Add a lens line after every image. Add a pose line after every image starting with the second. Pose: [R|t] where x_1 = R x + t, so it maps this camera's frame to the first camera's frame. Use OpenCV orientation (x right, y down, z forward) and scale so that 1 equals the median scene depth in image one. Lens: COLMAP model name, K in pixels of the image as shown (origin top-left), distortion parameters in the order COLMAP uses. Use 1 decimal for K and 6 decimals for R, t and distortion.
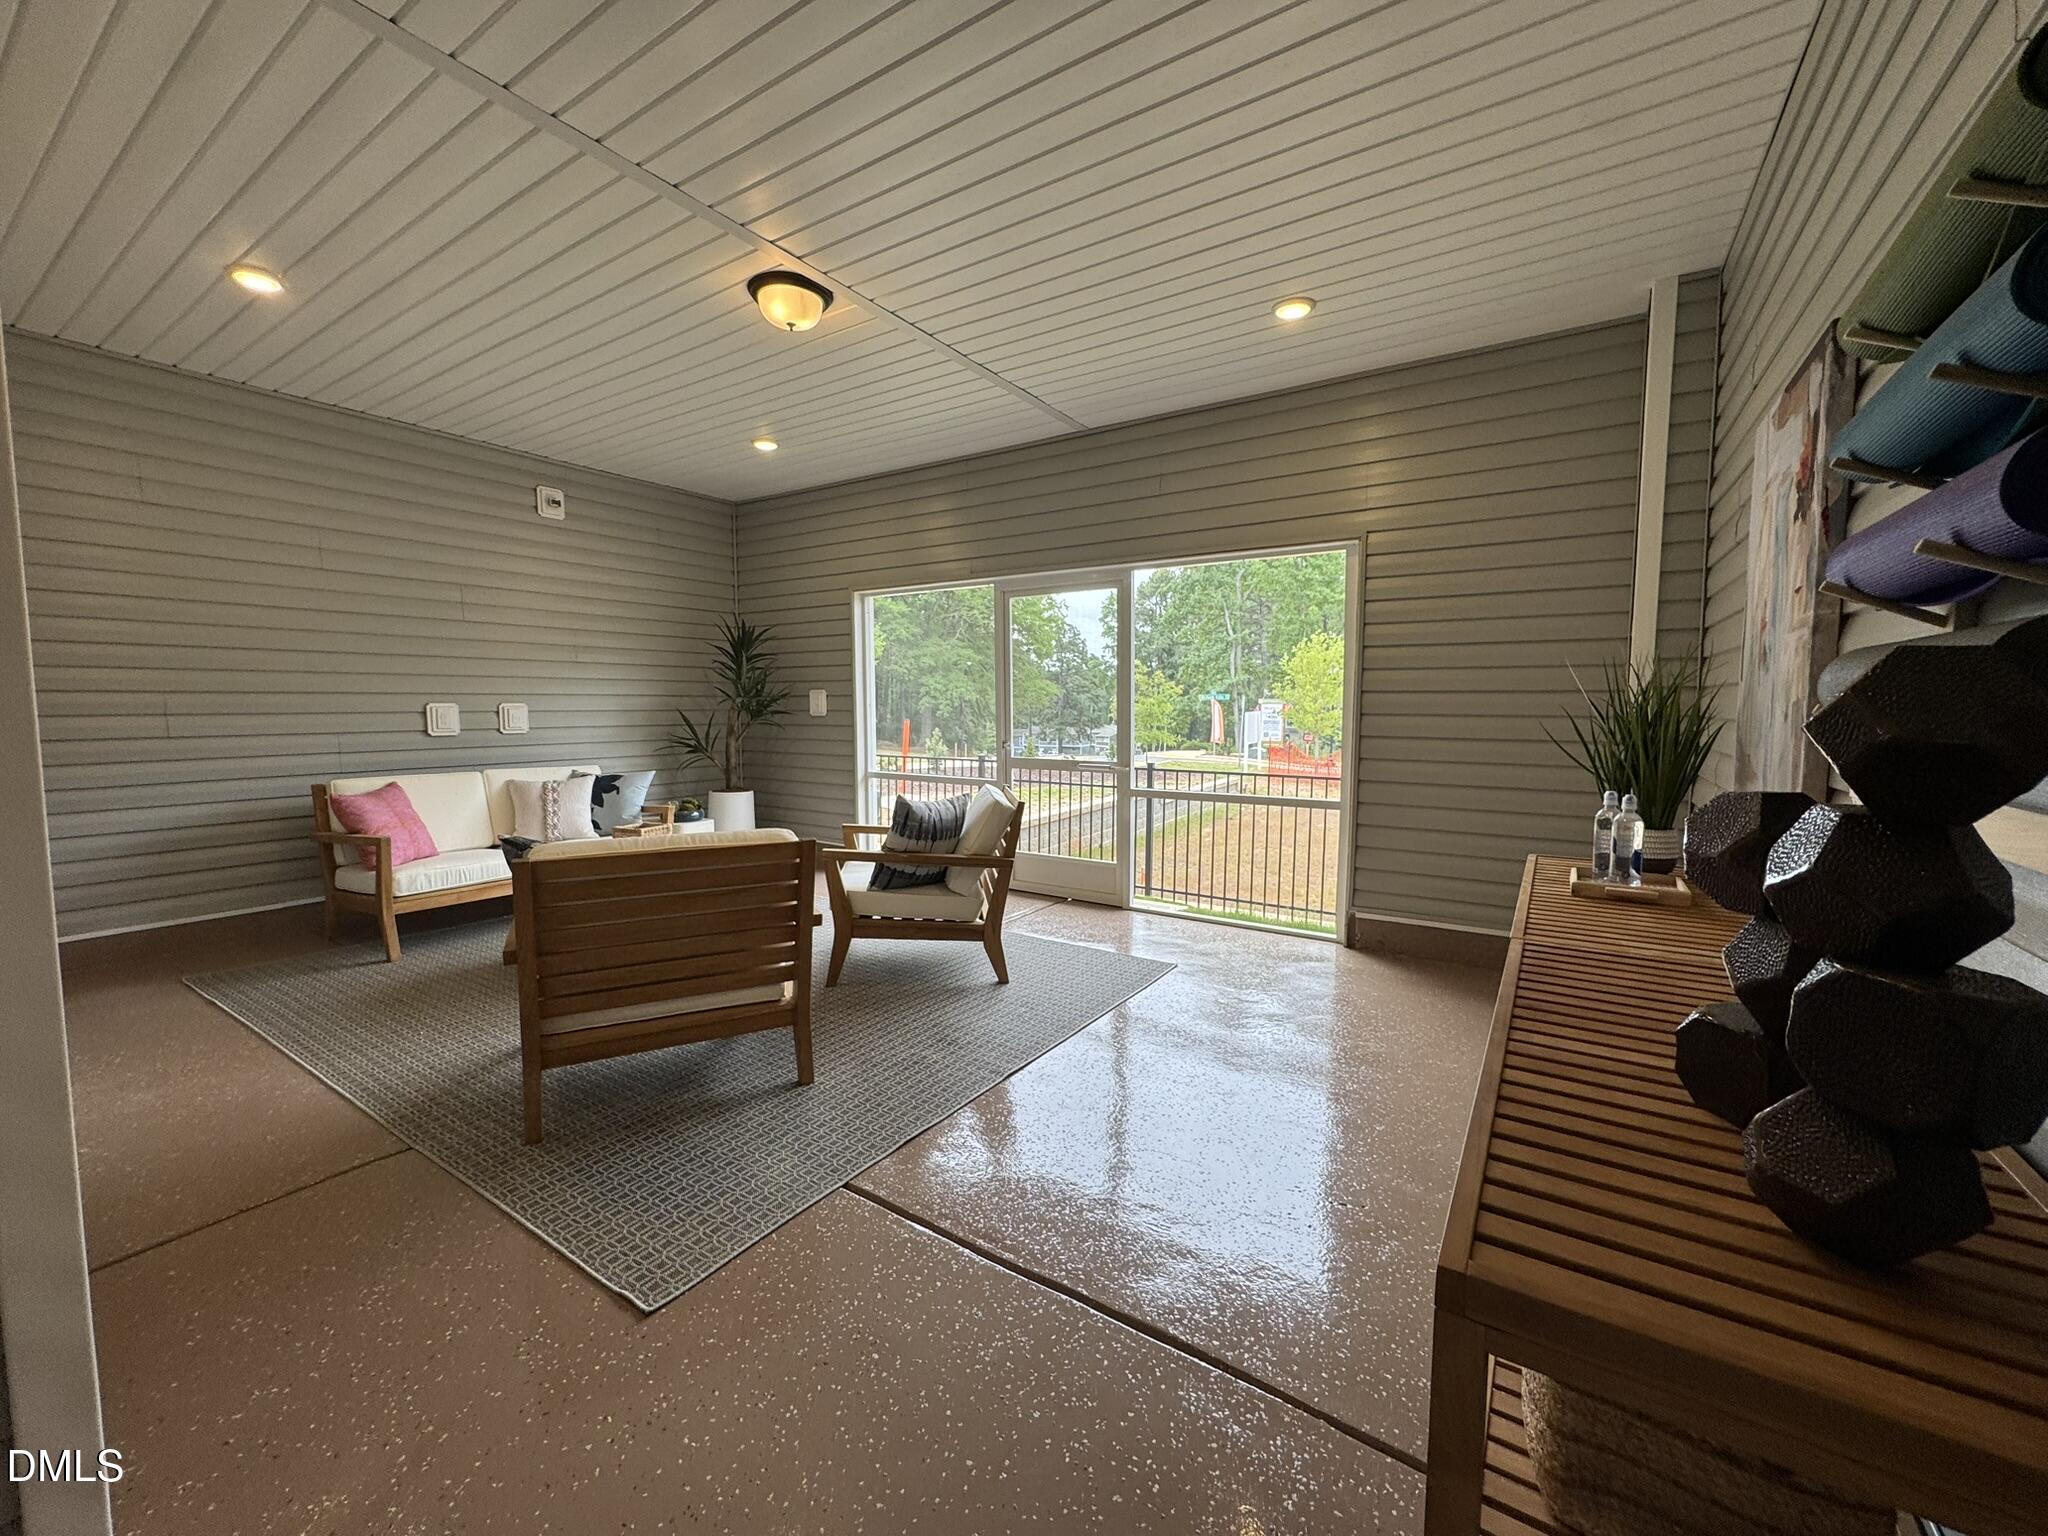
lens RADIAL K [[819.2, 0, 1020.0], [0, 819.2, 765.6], [0, 0, 1]] dist [-0.001103, -0.000114]
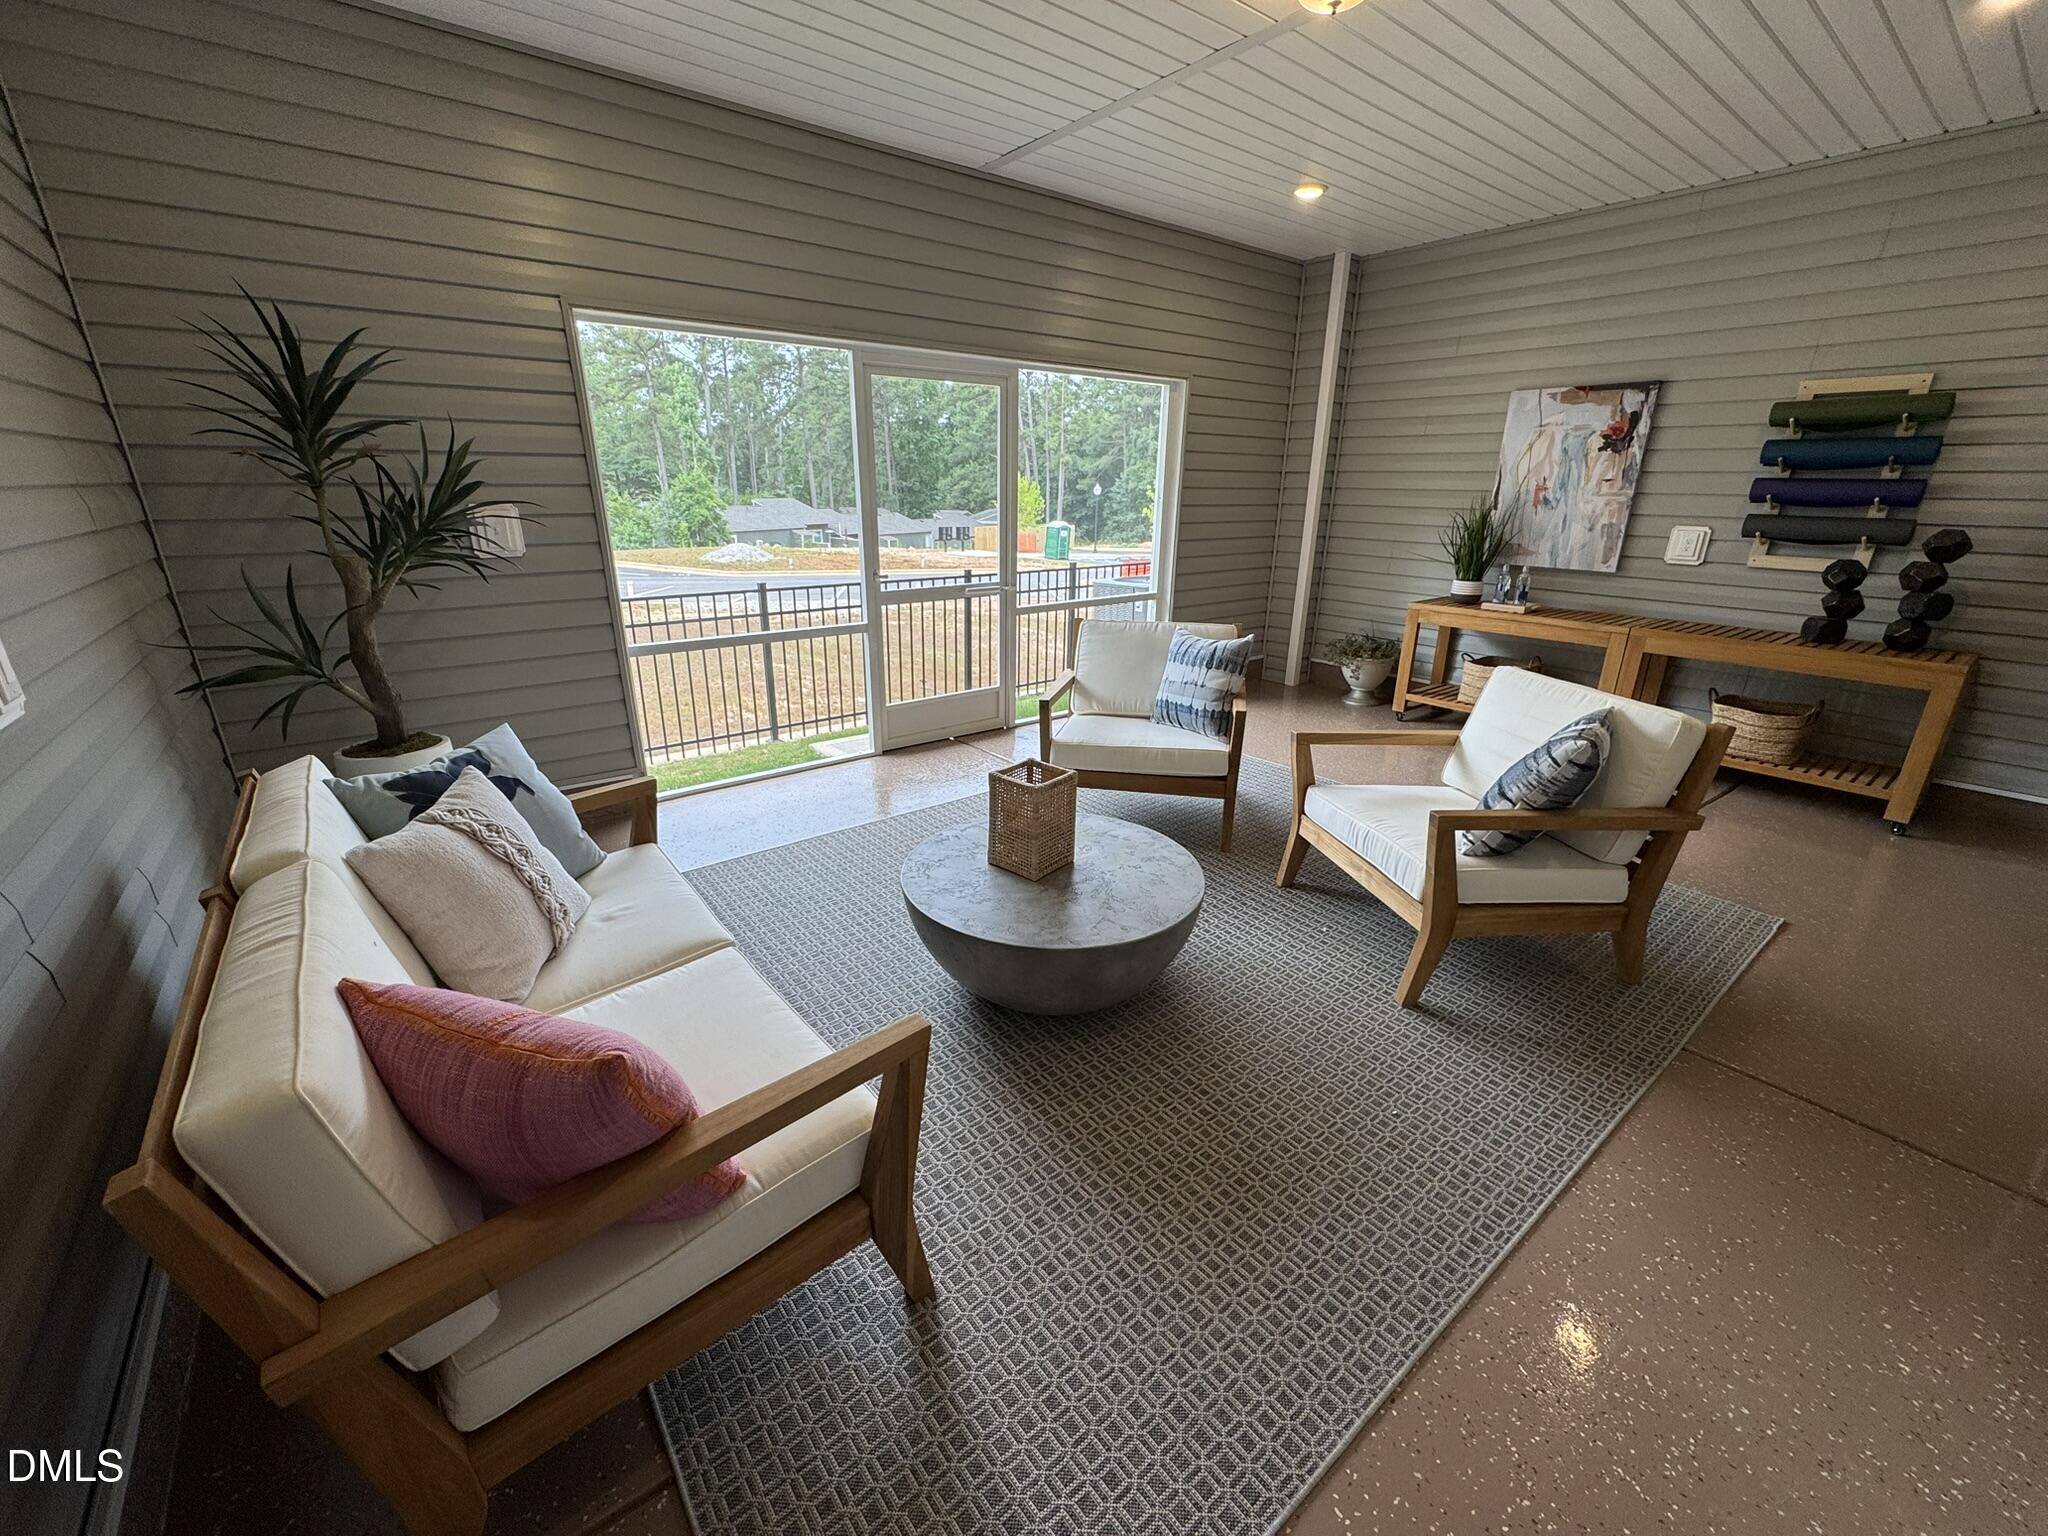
lens RADIAL K [[819.2, 0, 1020.0], [0, 819.2, 765.6], [0, 0, 1]] dist [-0.001103, -0.000114]
pose [[0.321660, -0.306381, 0.895916, -0.734890], [0.064584, 0.951097, 0.302064, -0.080591], [-0.944650, -0.039300, 0.325717, 0.601968]]
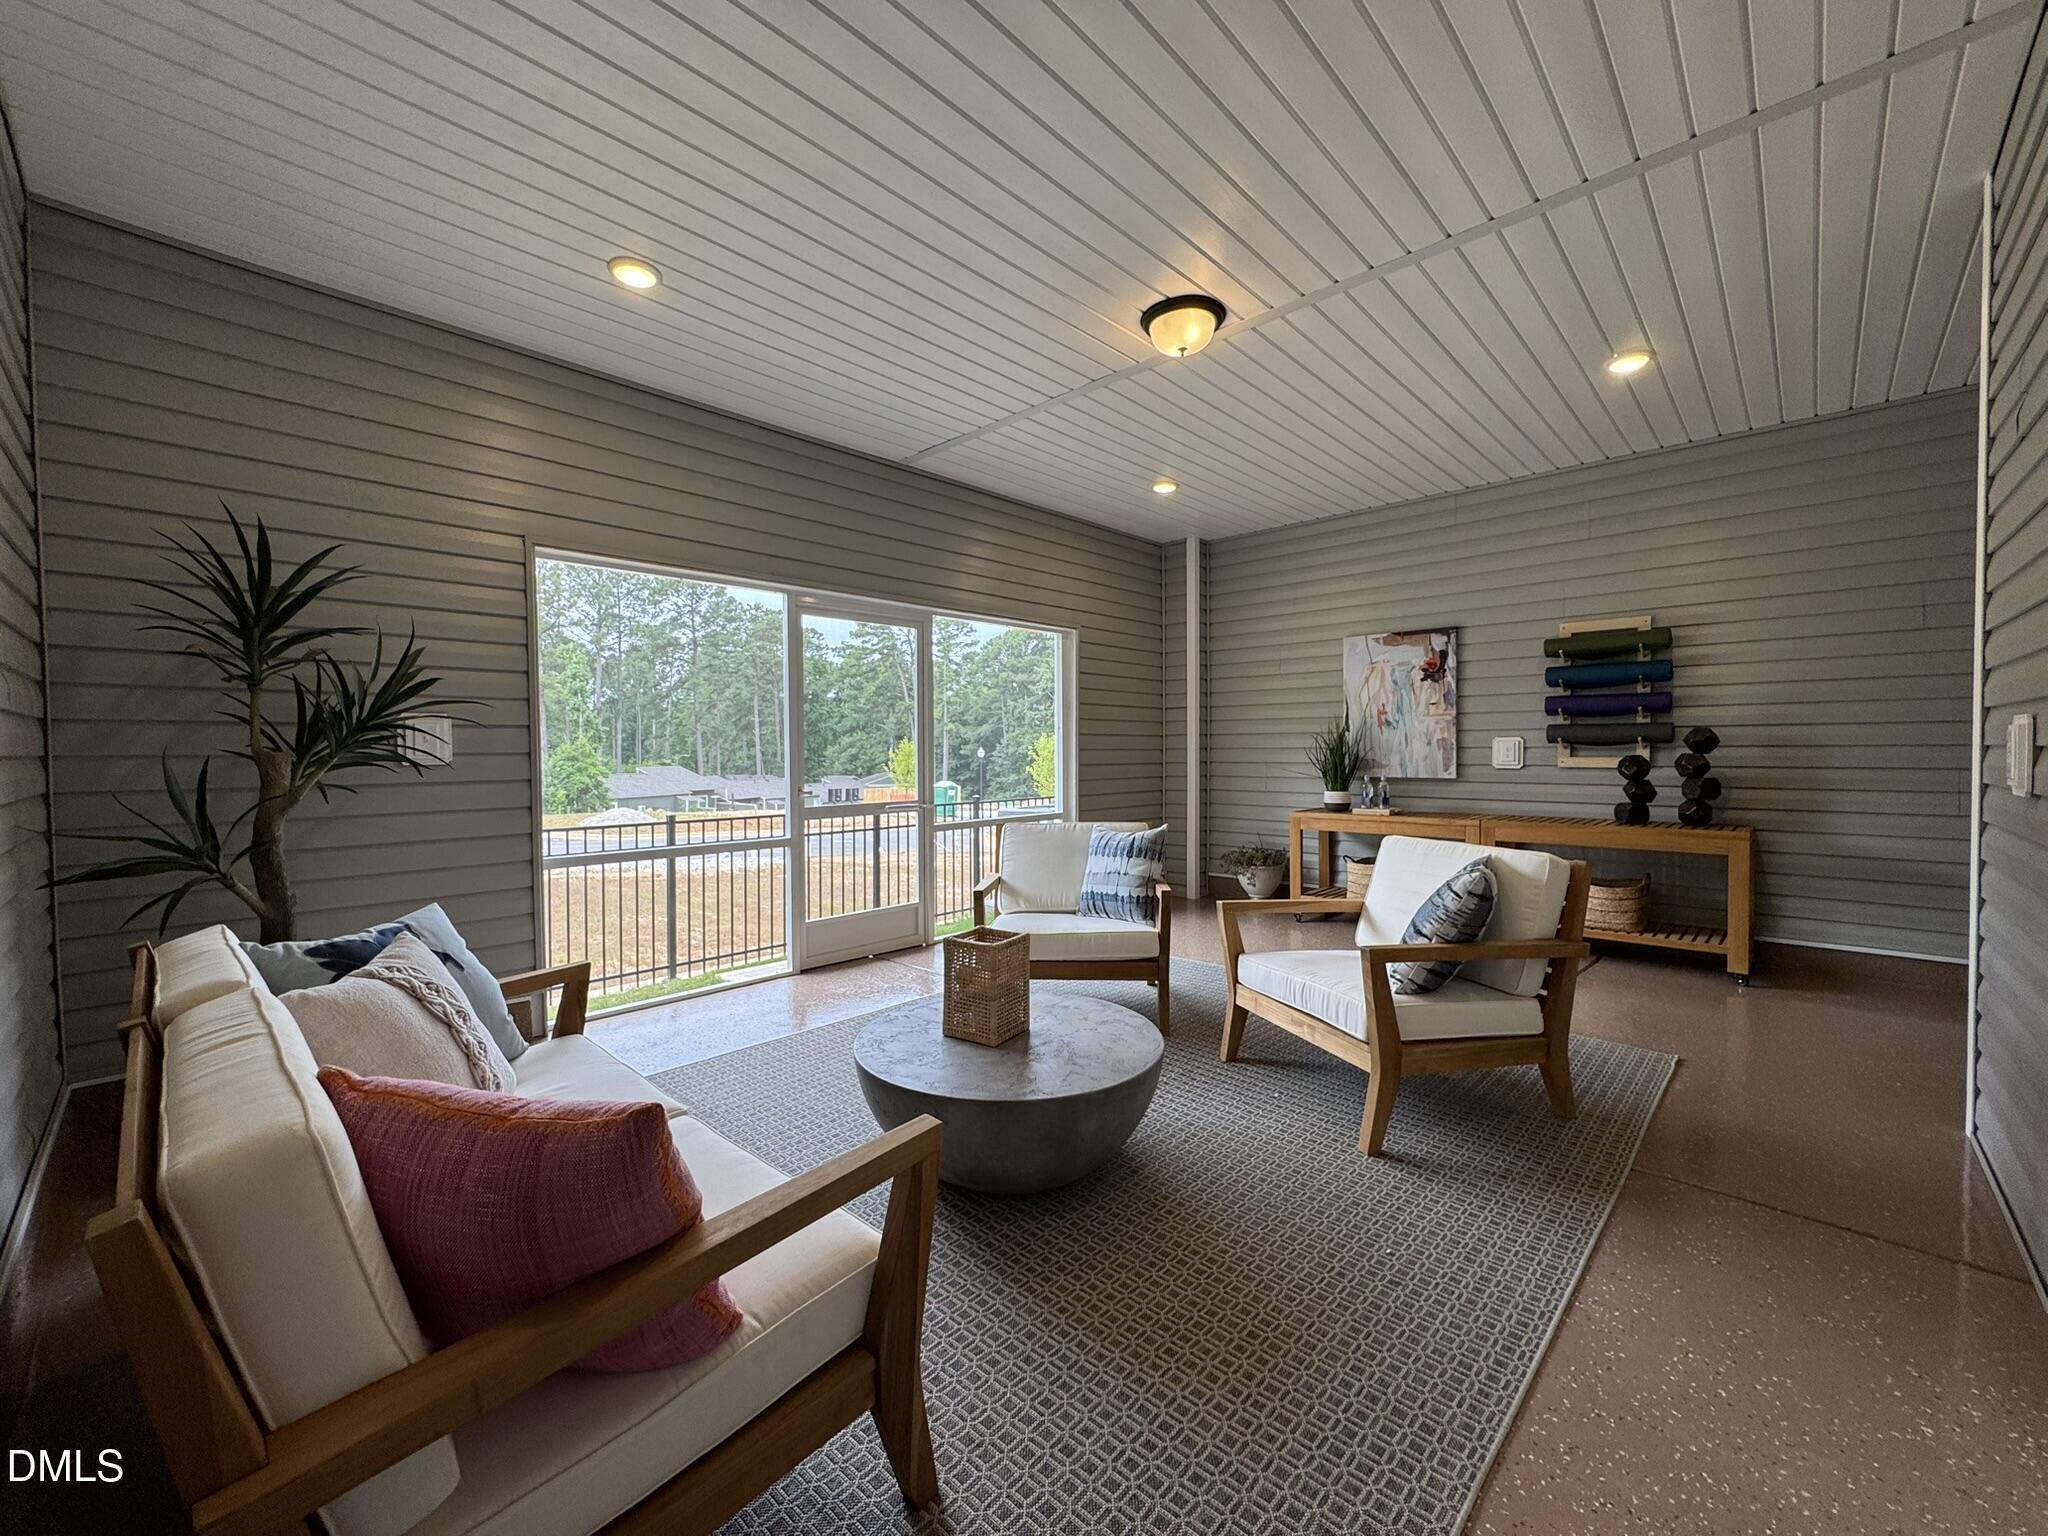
lens RADIAL K [[819.2, 0, 1020.0], [0, 819.2, 765.6], [0, 0, 1]] dist [-0.001103, -0.000114]
pose [[0.186398, -0.019070, 0.982289, -0.773954], [0.082013, 0.996624, 0.003785, -0.036586], [-0.979045, 0.079855, 0.187332, 0.629348]]
